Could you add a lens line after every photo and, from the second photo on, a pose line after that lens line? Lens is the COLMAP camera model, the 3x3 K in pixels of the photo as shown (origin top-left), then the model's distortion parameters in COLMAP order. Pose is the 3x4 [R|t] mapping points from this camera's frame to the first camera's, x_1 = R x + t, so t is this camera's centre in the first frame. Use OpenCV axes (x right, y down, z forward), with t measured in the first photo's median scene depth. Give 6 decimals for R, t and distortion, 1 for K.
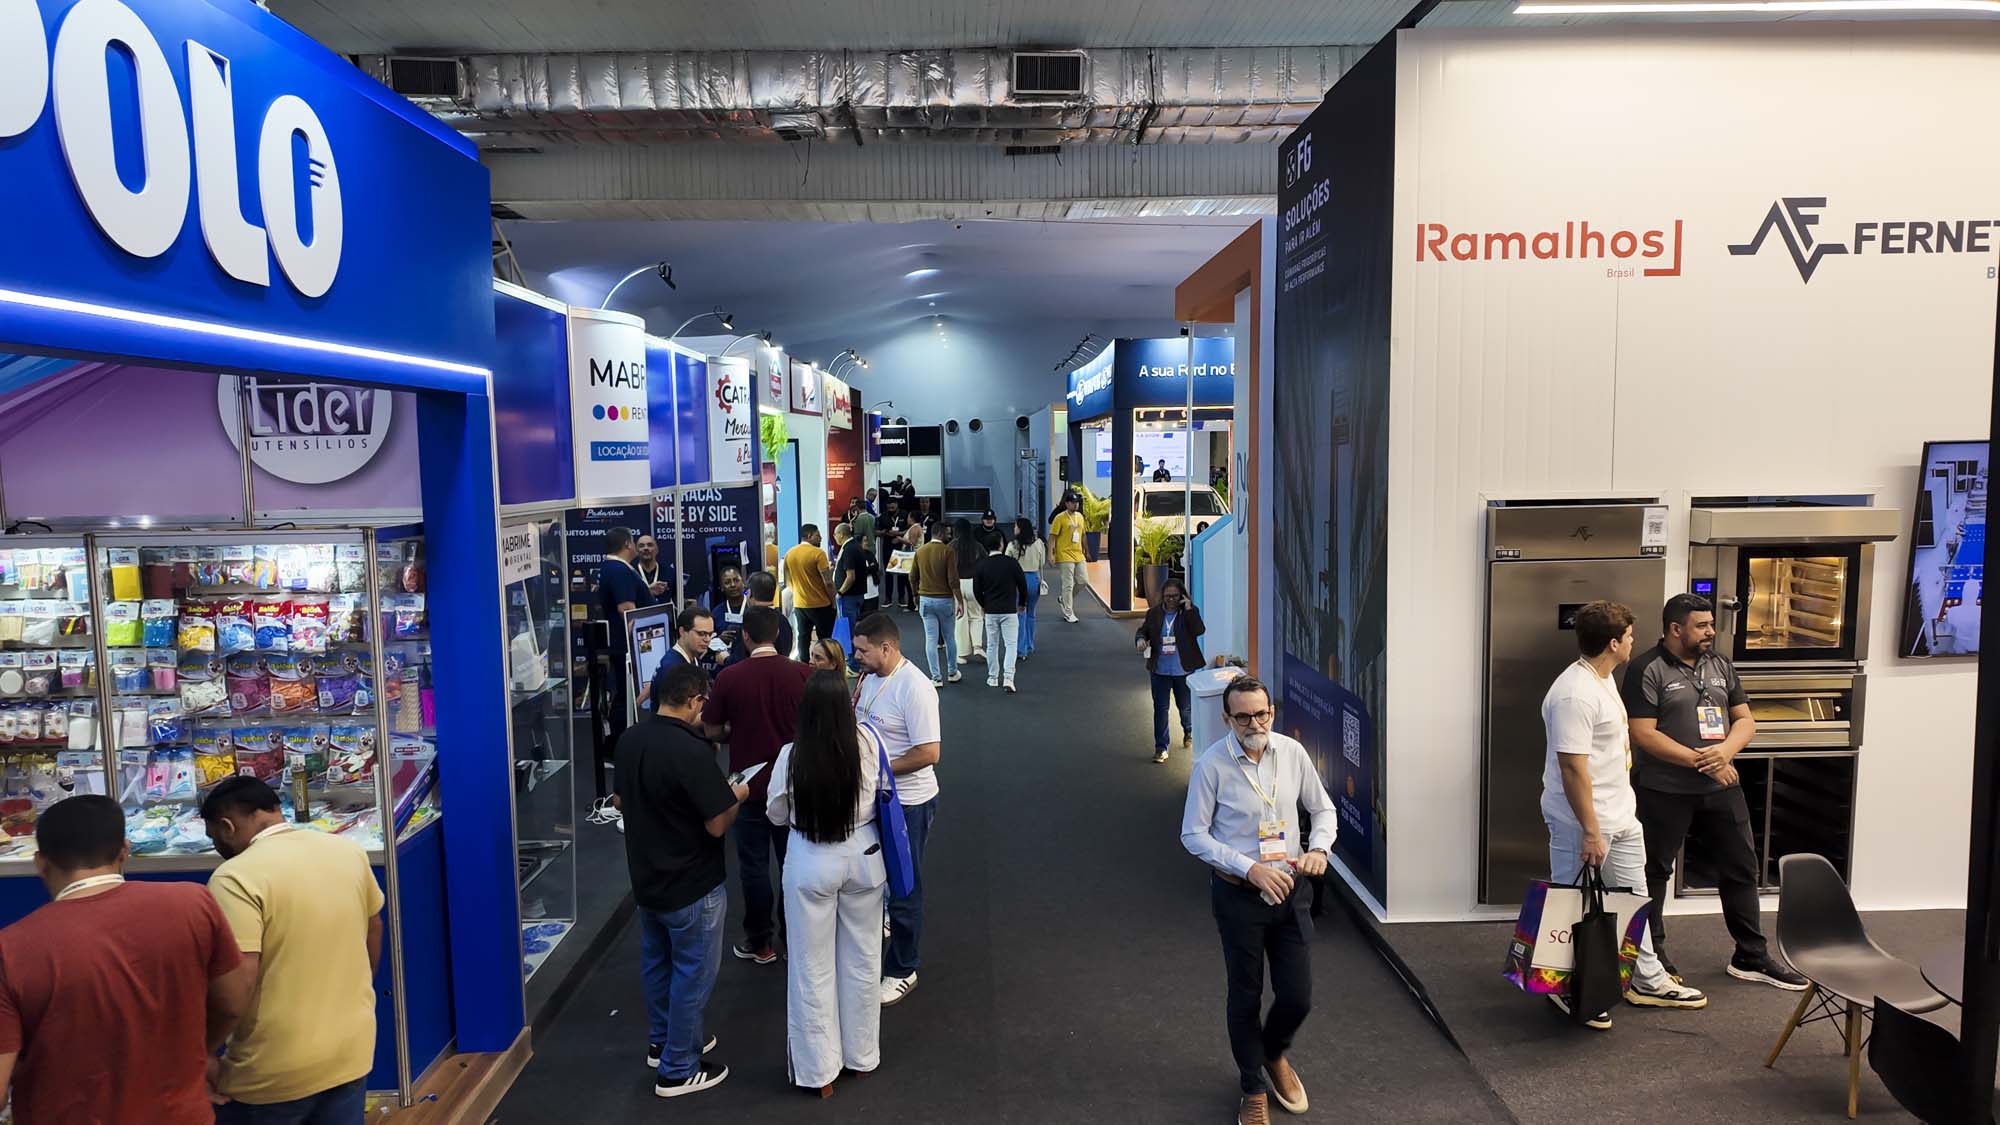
lens RADIAL K [[1179.6, 0, 1000.0], [0, 1179.6, 562.5], [0, 0, 1]] dist [0.001779, 0.000281]
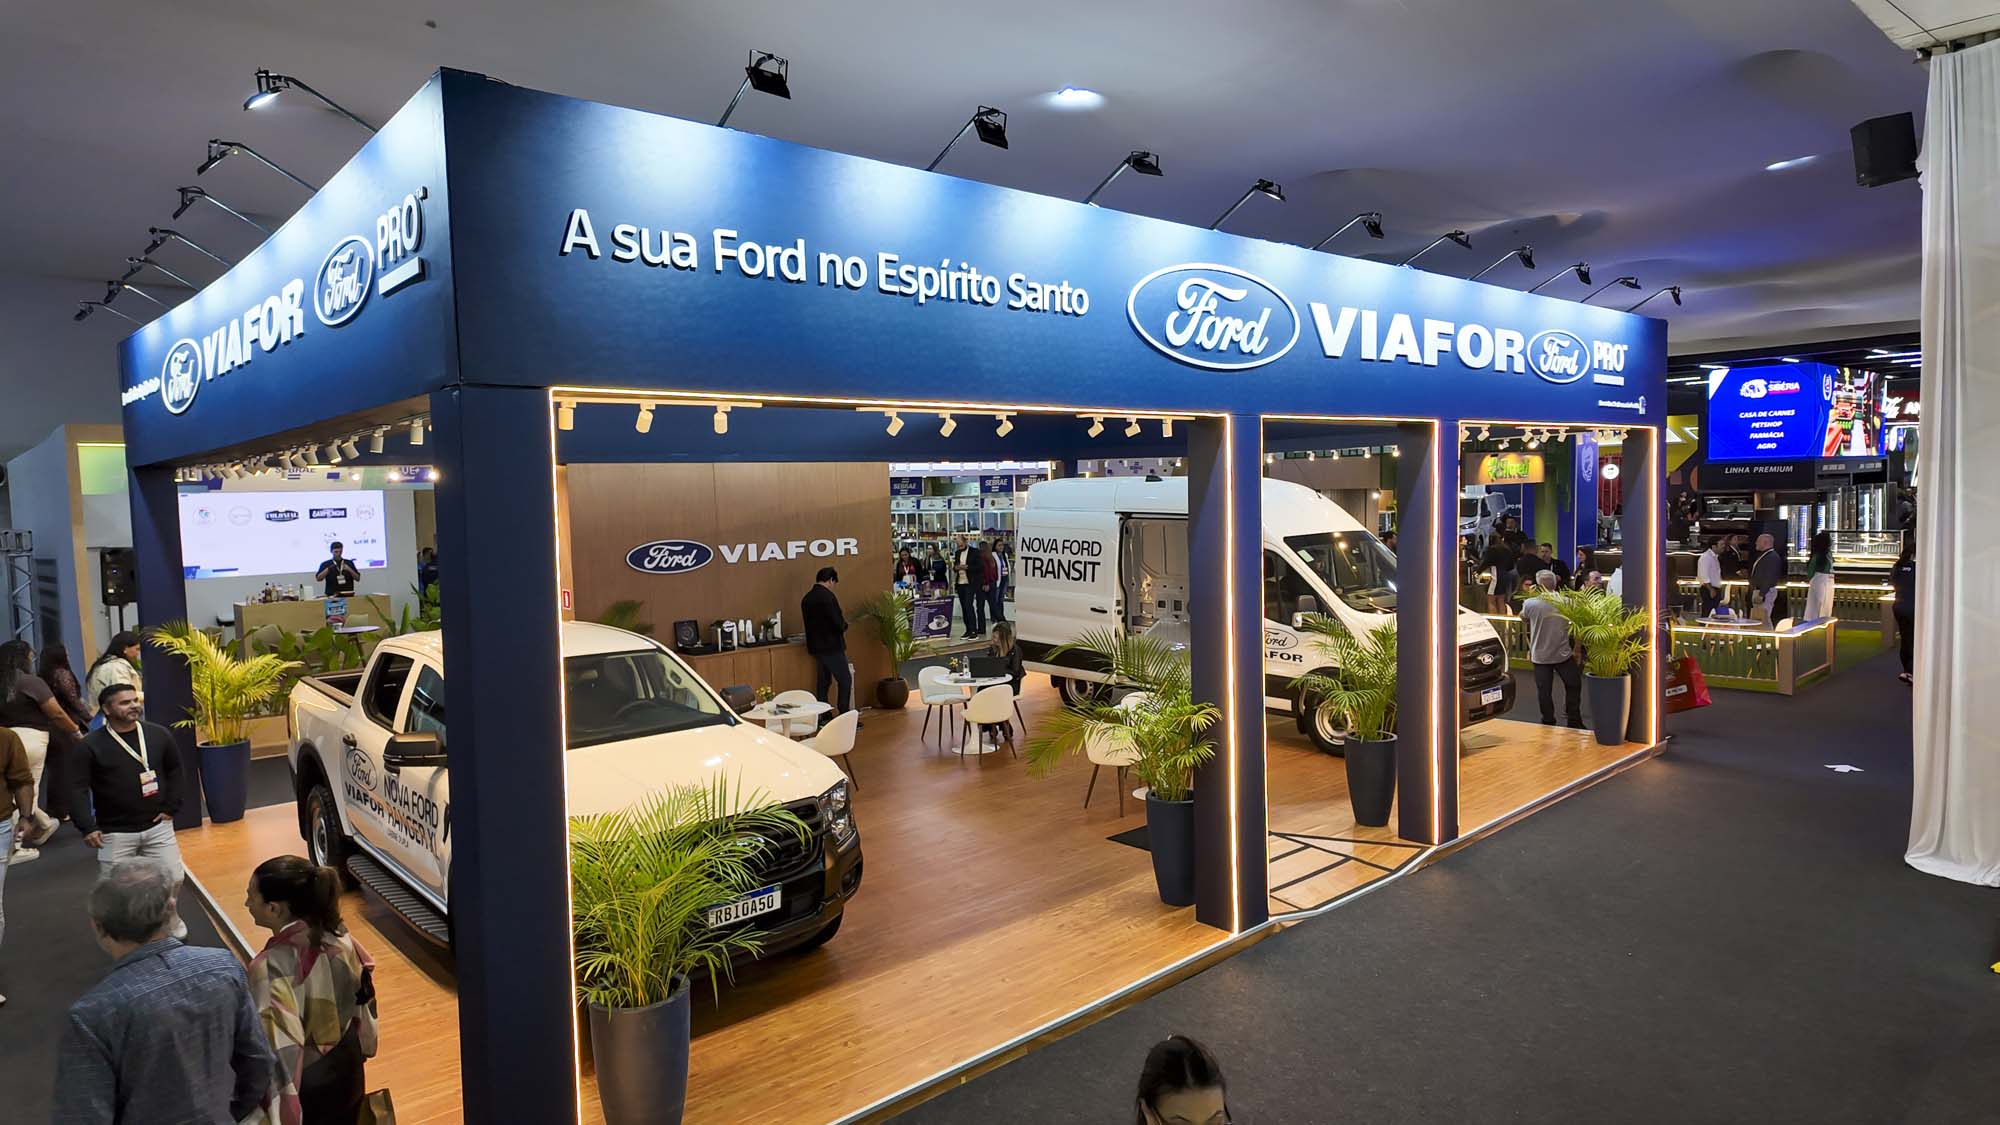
lens RADIAL K [[1179.6, 0, 1000.0], [0, 1179.6, 562.5], [0, 0, 1]] dist [0.001779, 0.000281]
pose [[0.754723, -0.042373, 0.654673, 0.020345], [0.074490, 0.996993, -0.021345, -0.063961], [-0.651801, 0.064876, 0.755610, 0.582957]]
